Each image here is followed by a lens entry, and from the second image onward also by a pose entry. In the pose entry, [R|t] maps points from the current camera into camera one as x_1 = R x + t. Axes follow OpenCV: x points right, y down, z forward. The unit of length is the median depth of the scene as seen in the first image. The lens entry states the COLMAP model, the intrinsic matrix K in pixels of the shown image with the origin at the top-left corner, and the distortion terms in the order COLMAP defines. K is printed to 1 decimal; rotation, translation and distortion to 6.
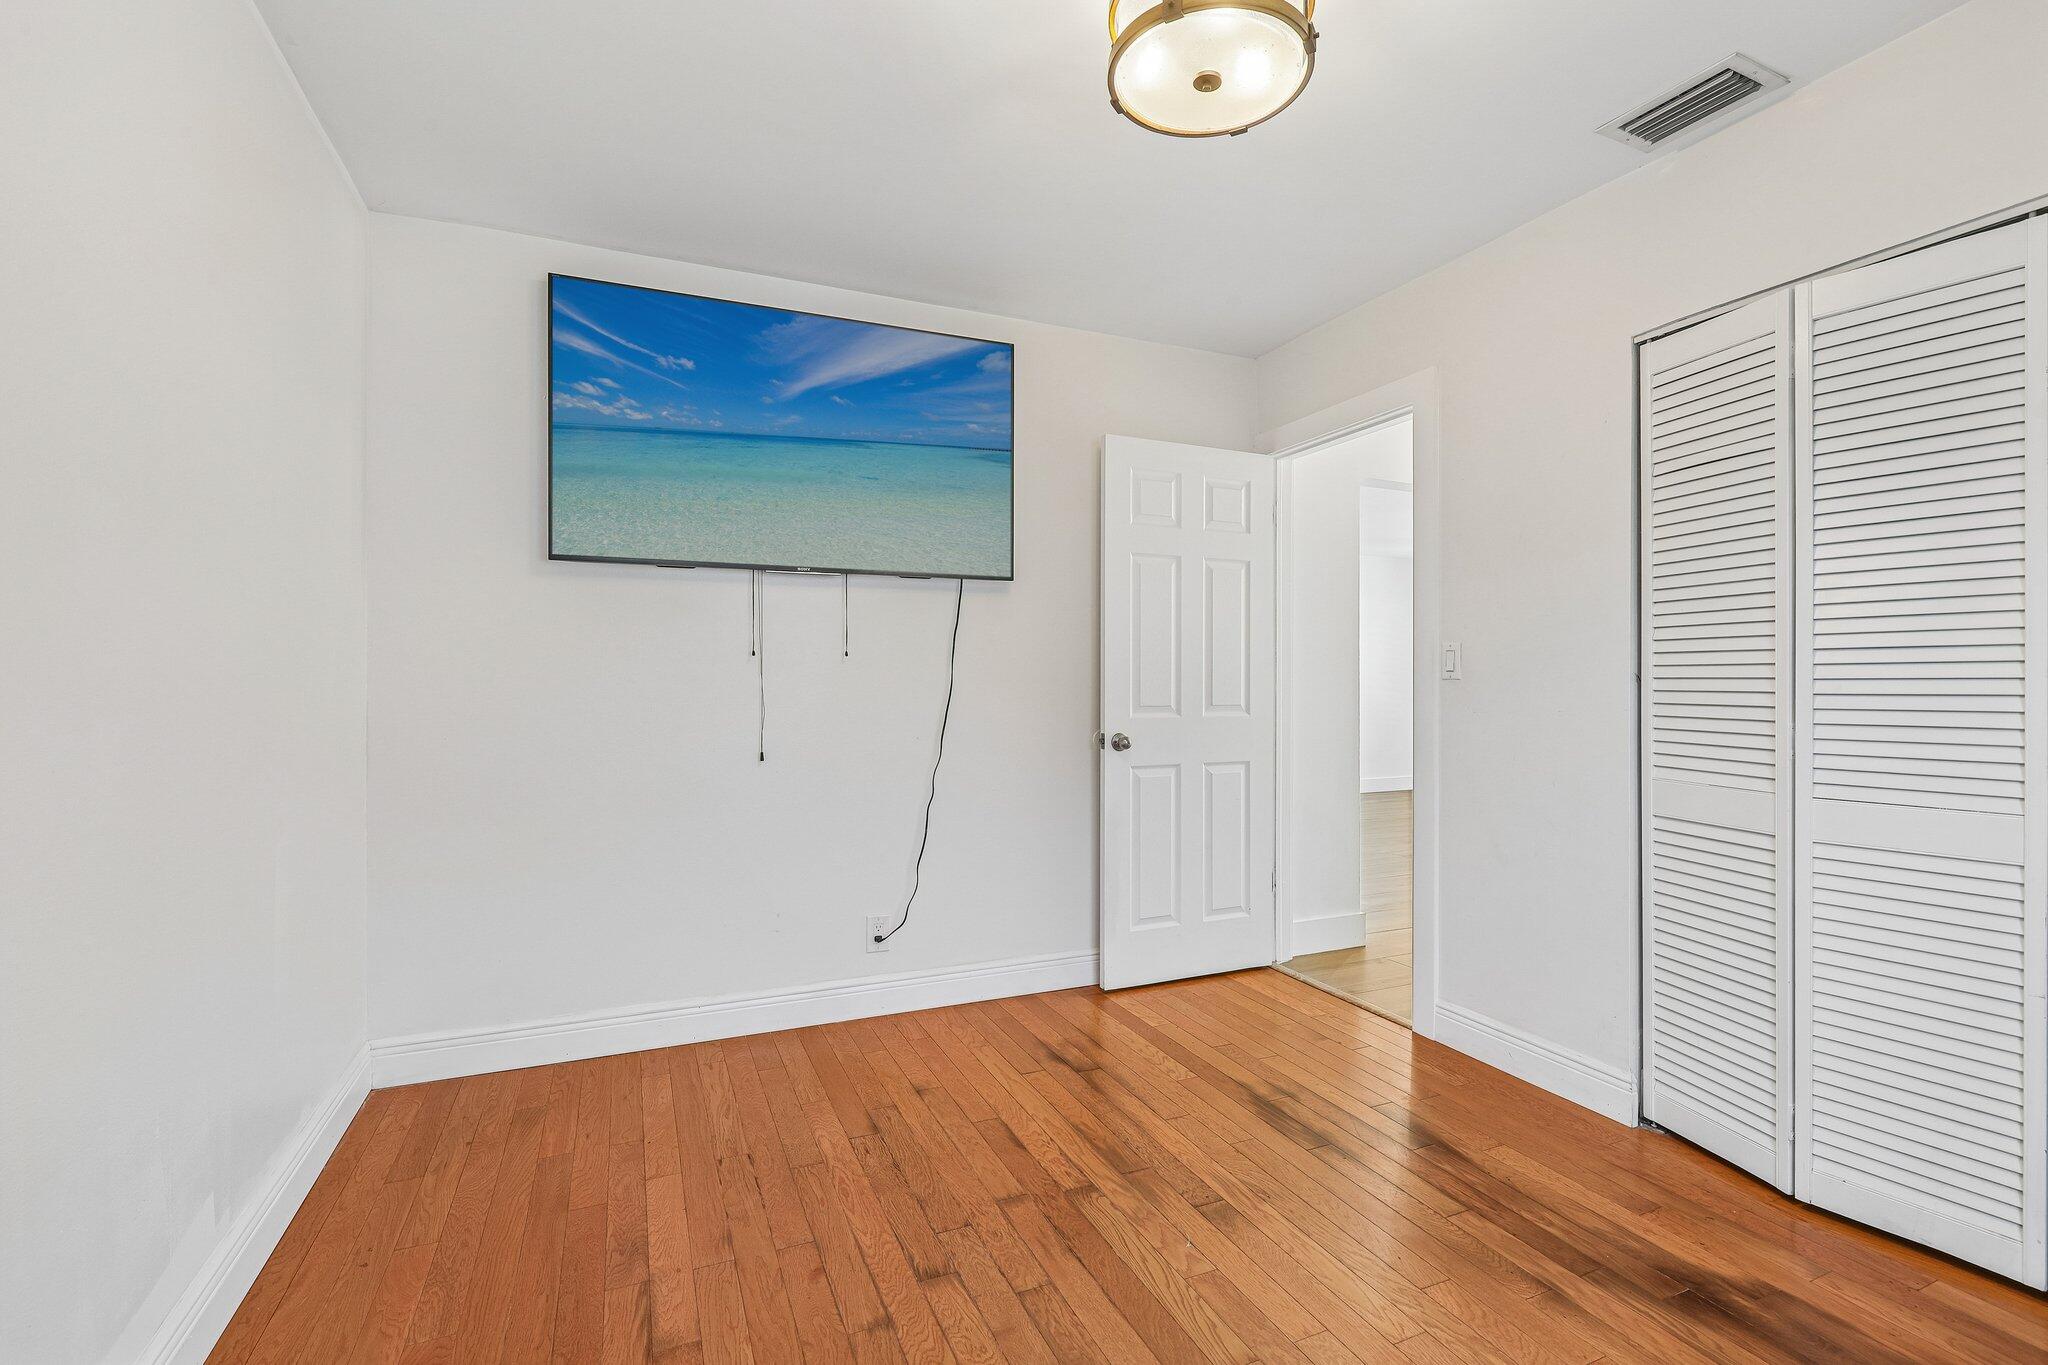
lens RADIAL K [[940.1, 0, 1027.7], [0, 940.1, 681.3], [0, 0, 1]] dist [0.002565, 0.000309]
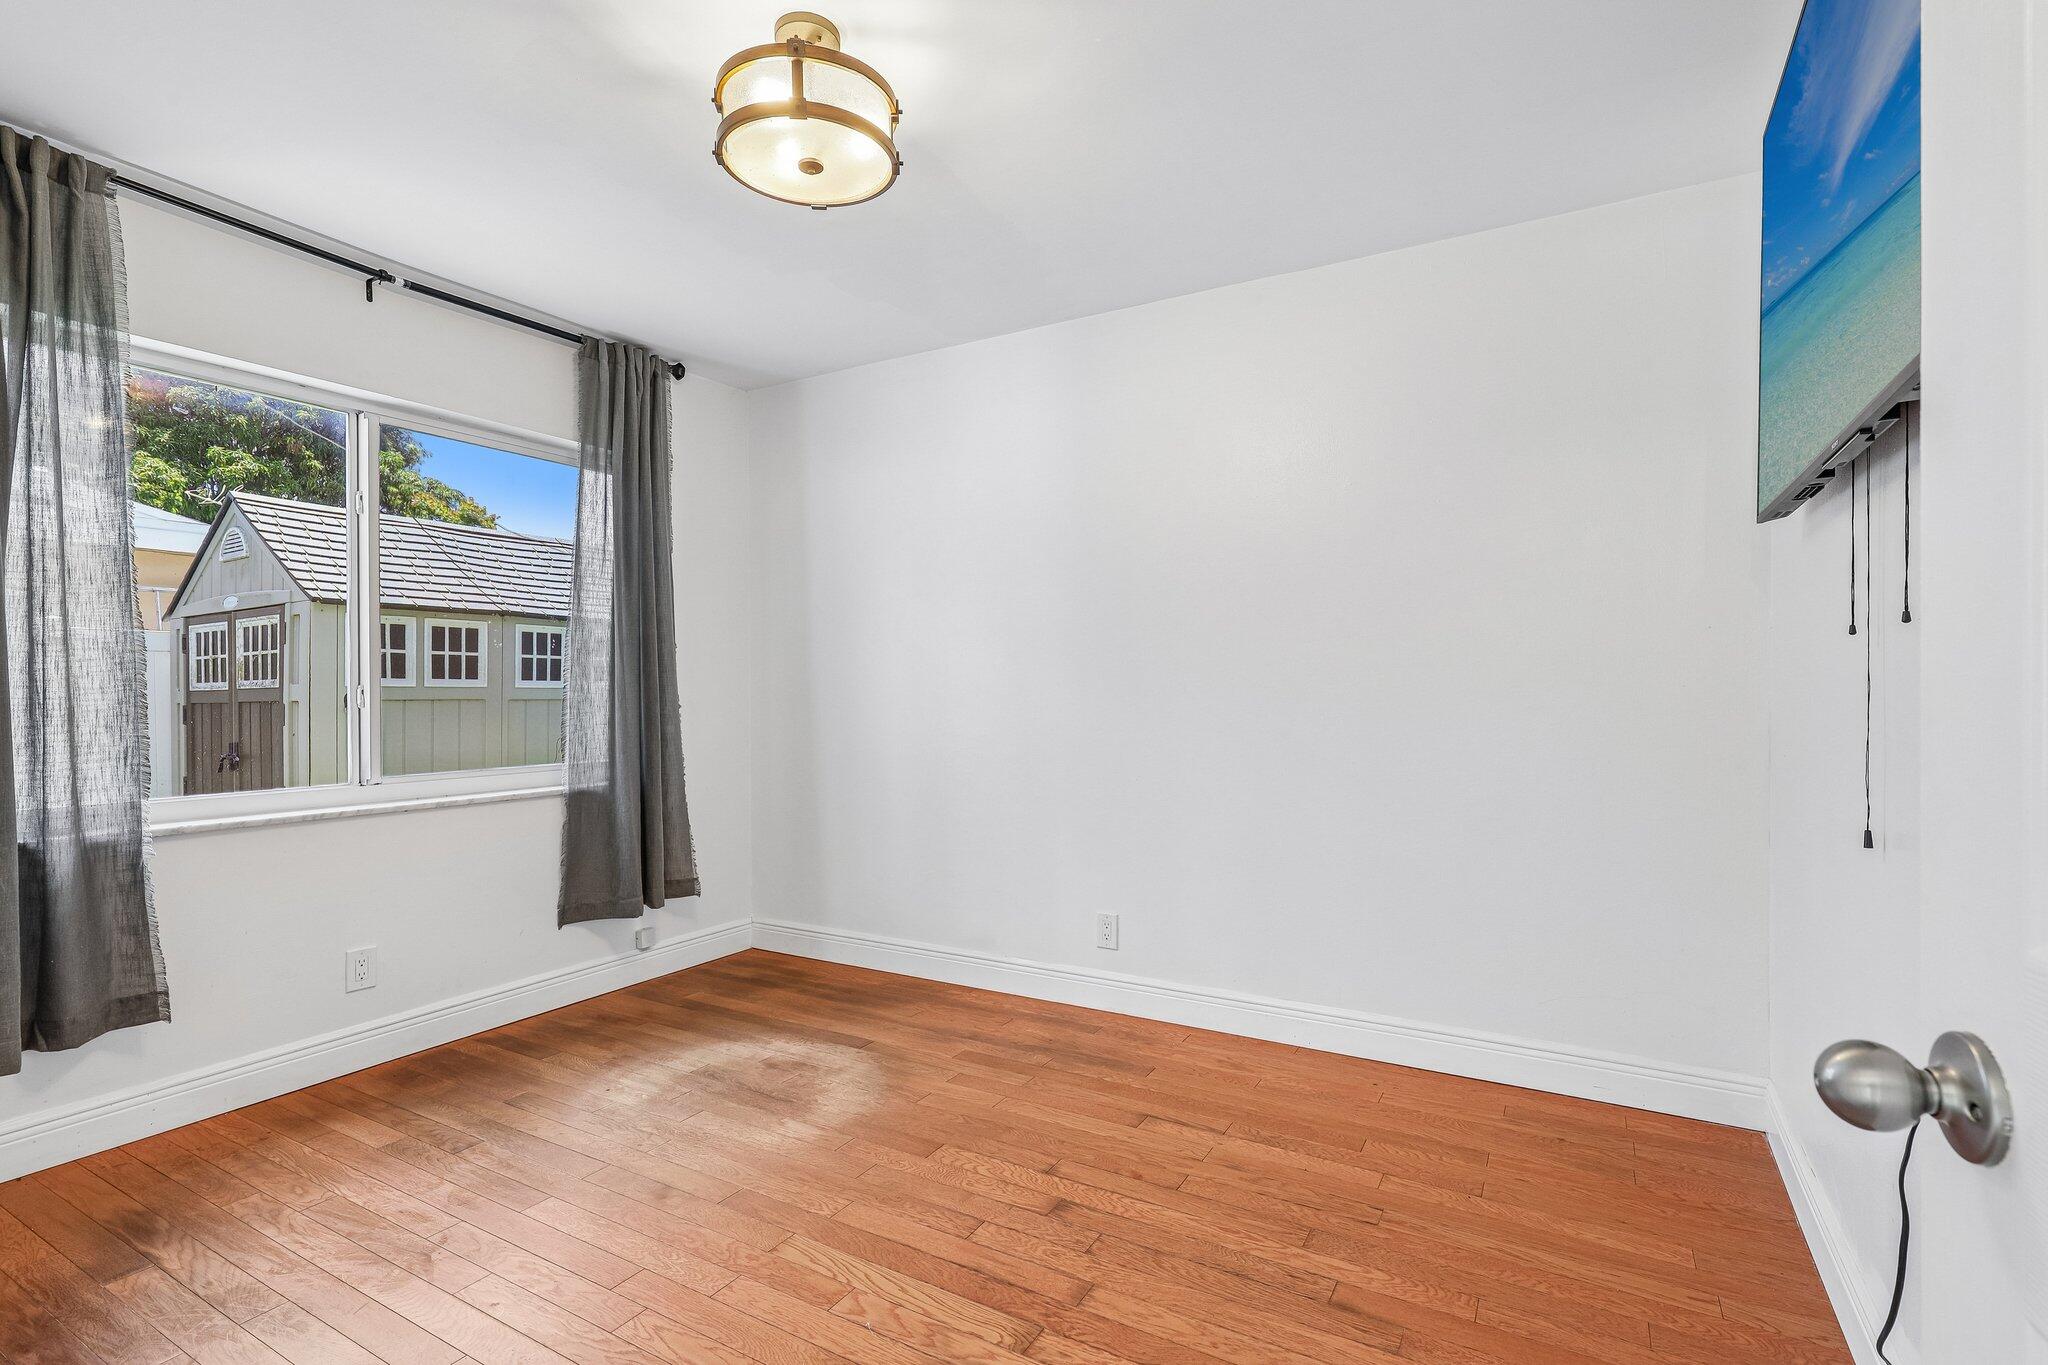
lens RADIAL K [[940.1, 0, 1034.5], [0, 940.1, 687.4], [0, 0, 1]] dist [0.002565, 0.000309]
pose [[-0.803799, 0.002934, -0.594894, 0.600924], [0.001380, 0.999994, 0.003067, -0.000762], [0.594900, 0.001644, -0.803798, 1.901860]]
